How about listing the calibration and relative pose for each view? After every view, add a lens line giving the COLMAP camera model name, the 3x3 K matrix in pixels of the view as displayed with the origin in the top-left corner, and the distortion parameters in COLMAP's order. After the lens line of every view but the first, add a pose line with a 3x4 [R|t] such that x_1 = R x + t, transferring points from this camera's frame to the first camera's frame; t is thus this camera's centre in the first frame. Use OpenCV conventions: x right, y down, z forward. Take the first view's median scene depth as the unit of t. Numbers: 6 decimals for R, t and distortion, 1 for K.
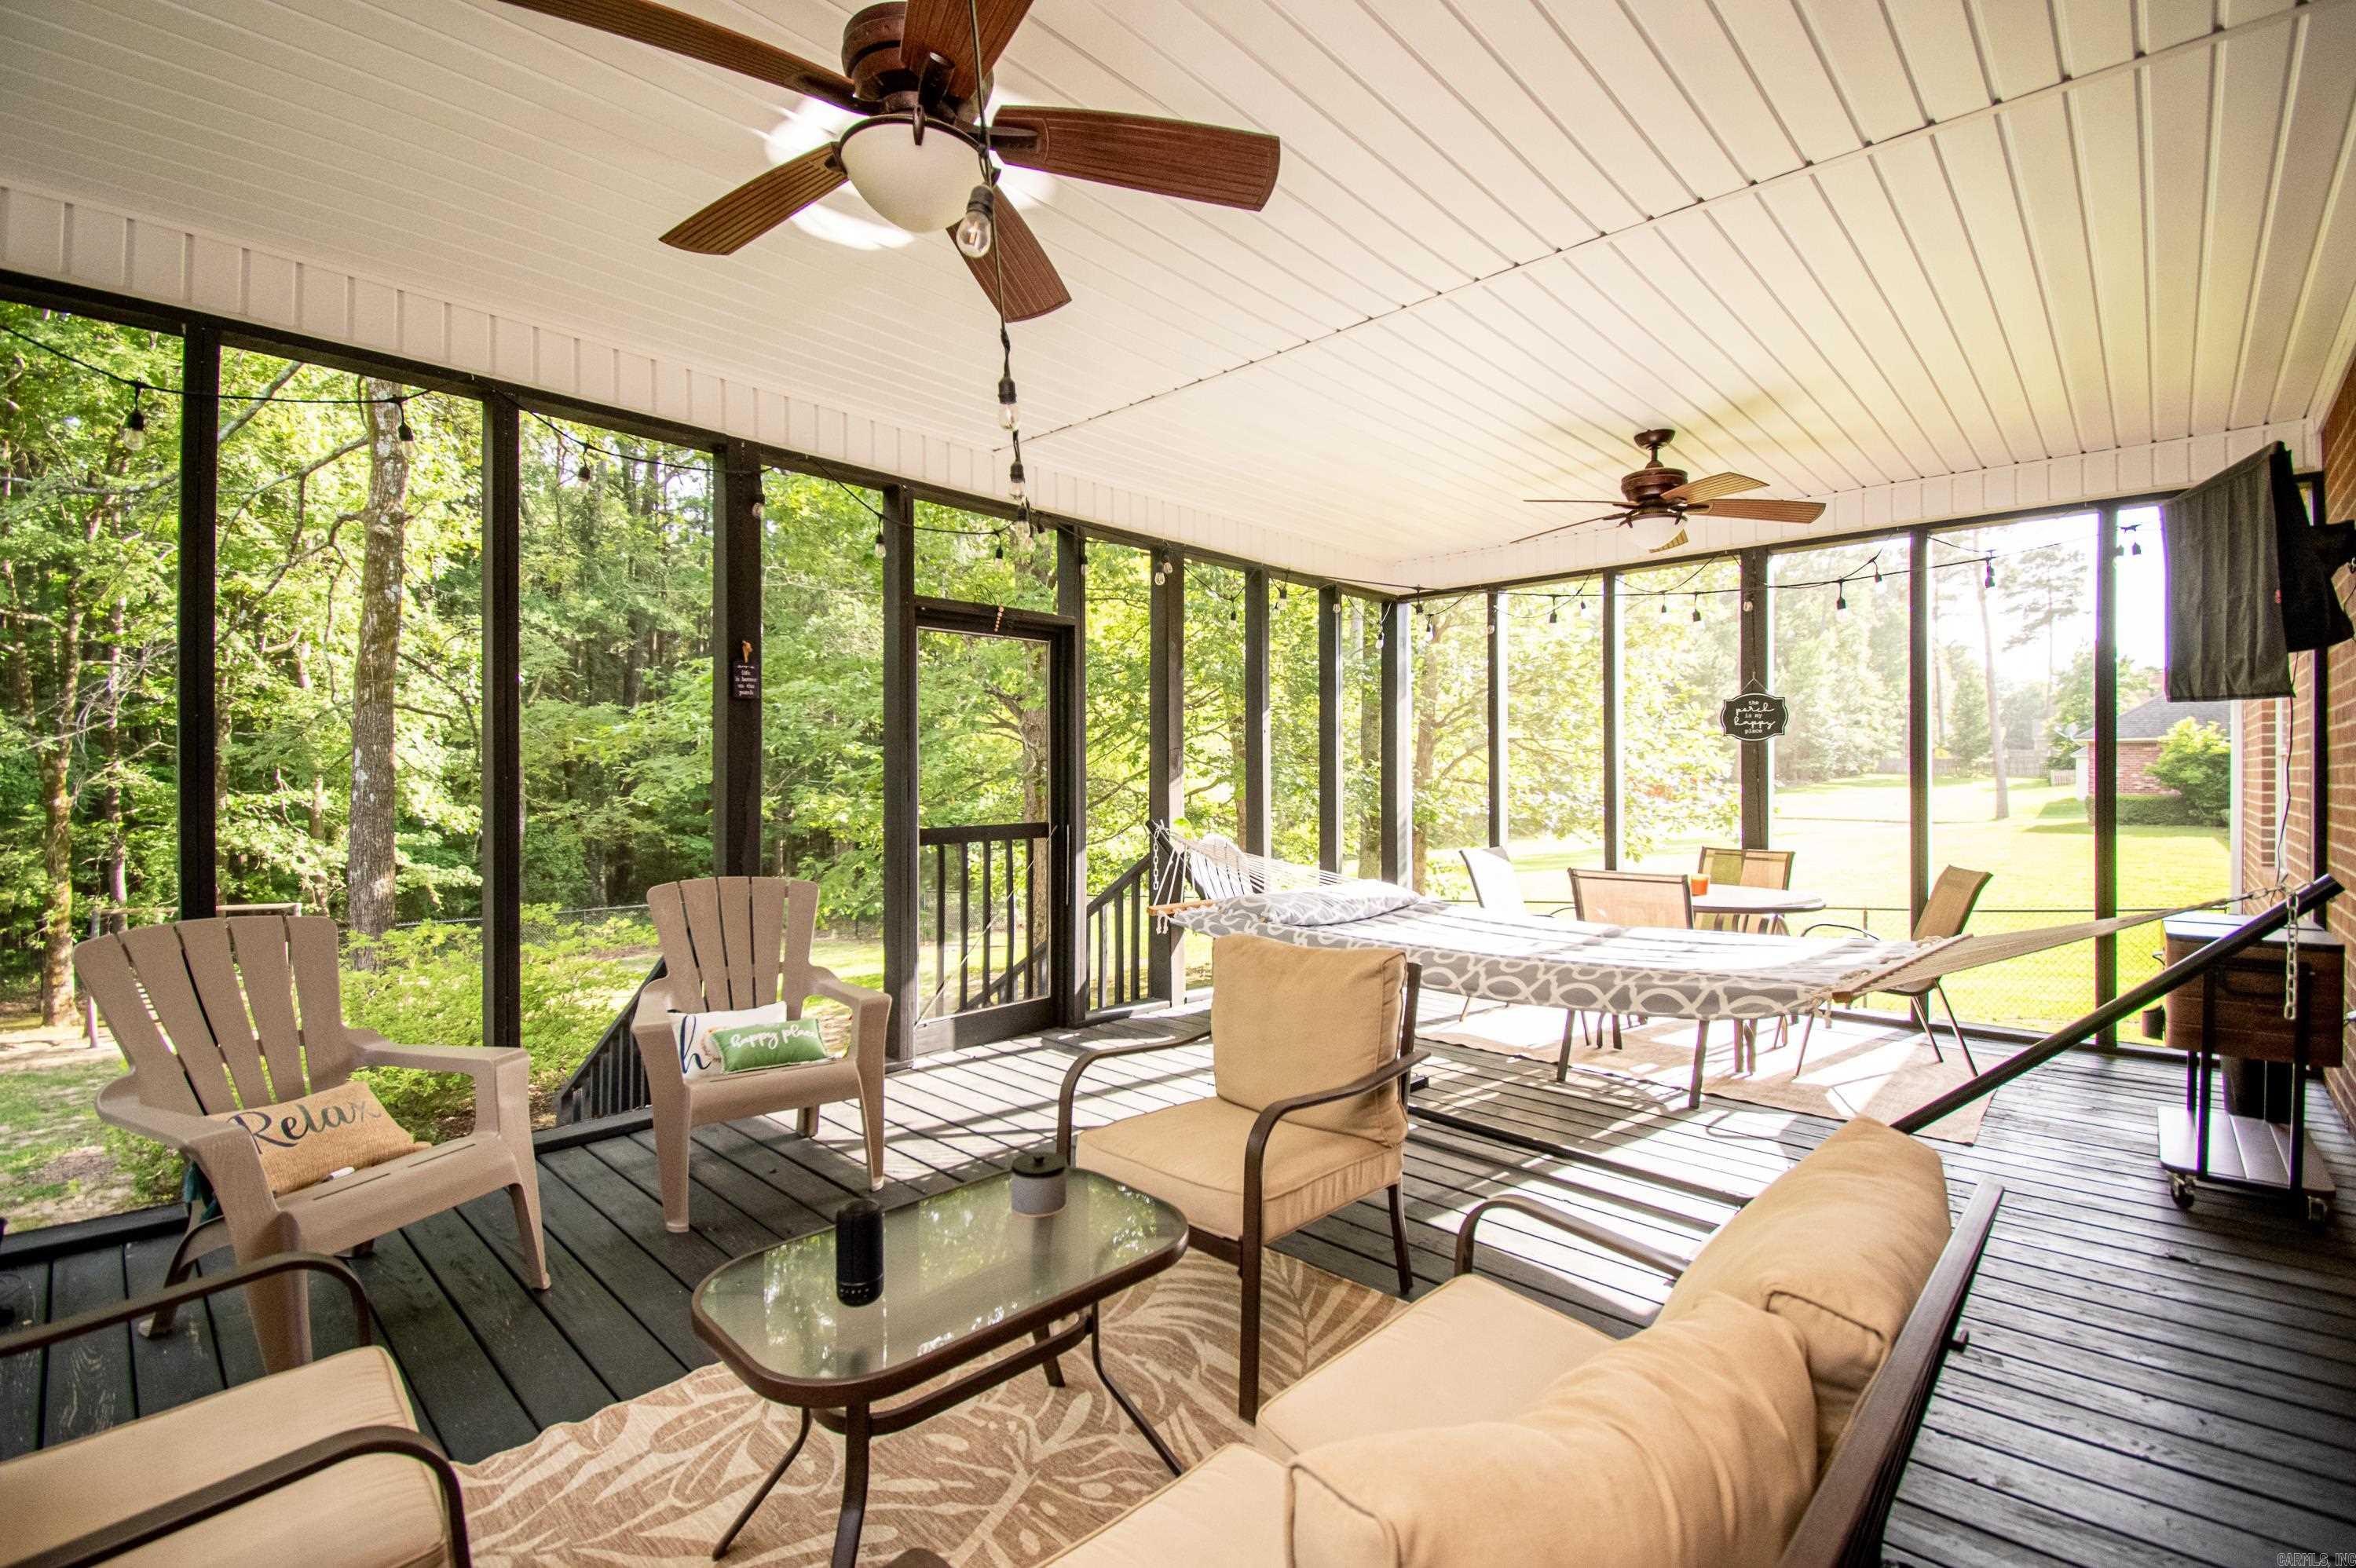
lens RADIAL K [[1050.0, 0, 1174.9], [0, 1050.0, 787.1], [0, 0, 1]] dist [-0.001945, -0.012500]
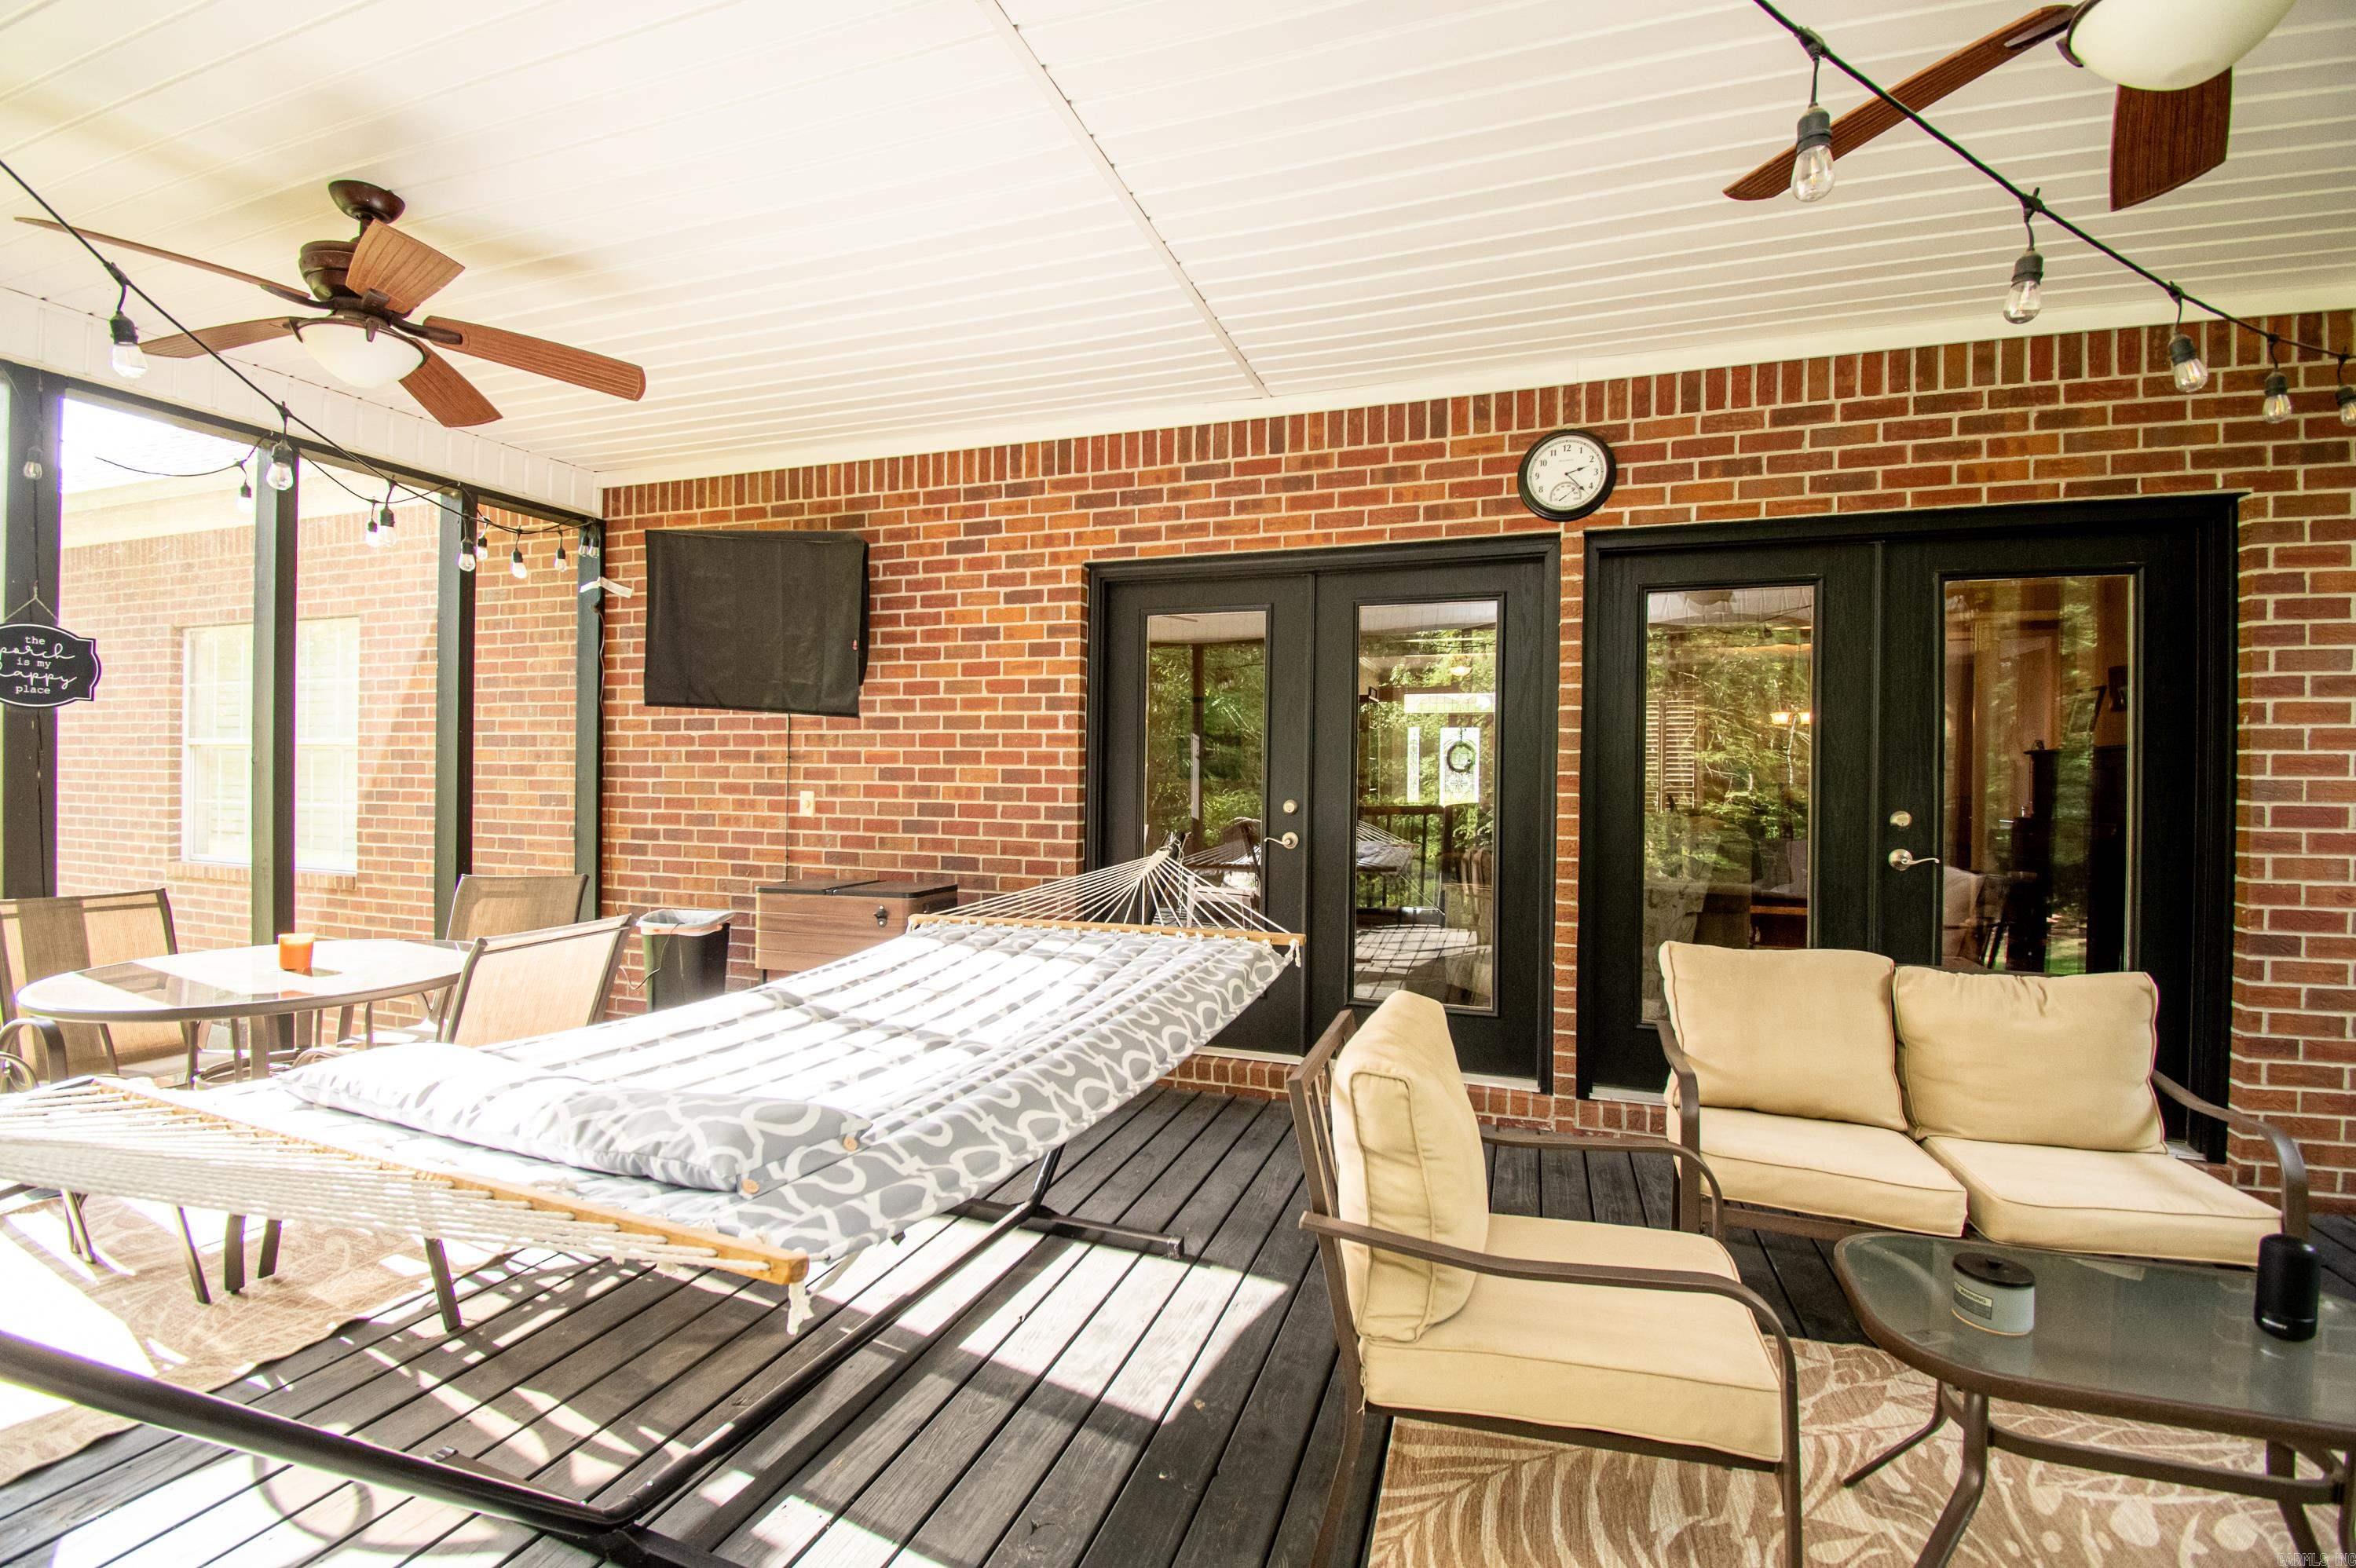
lens RADIAL K [[1050.0, 0, 1180.7], [0, 1050.0, 778.2], [0, 0, 1]] dist [-0.001945, -0.012500]
pose [[-0.425180, -0.010626, 0.905047, -0.293877], [-0.005887, 0.999942, 0.008974, -0.018869], [-0.905090, -0.001512, -0.425218, 0.906396]]
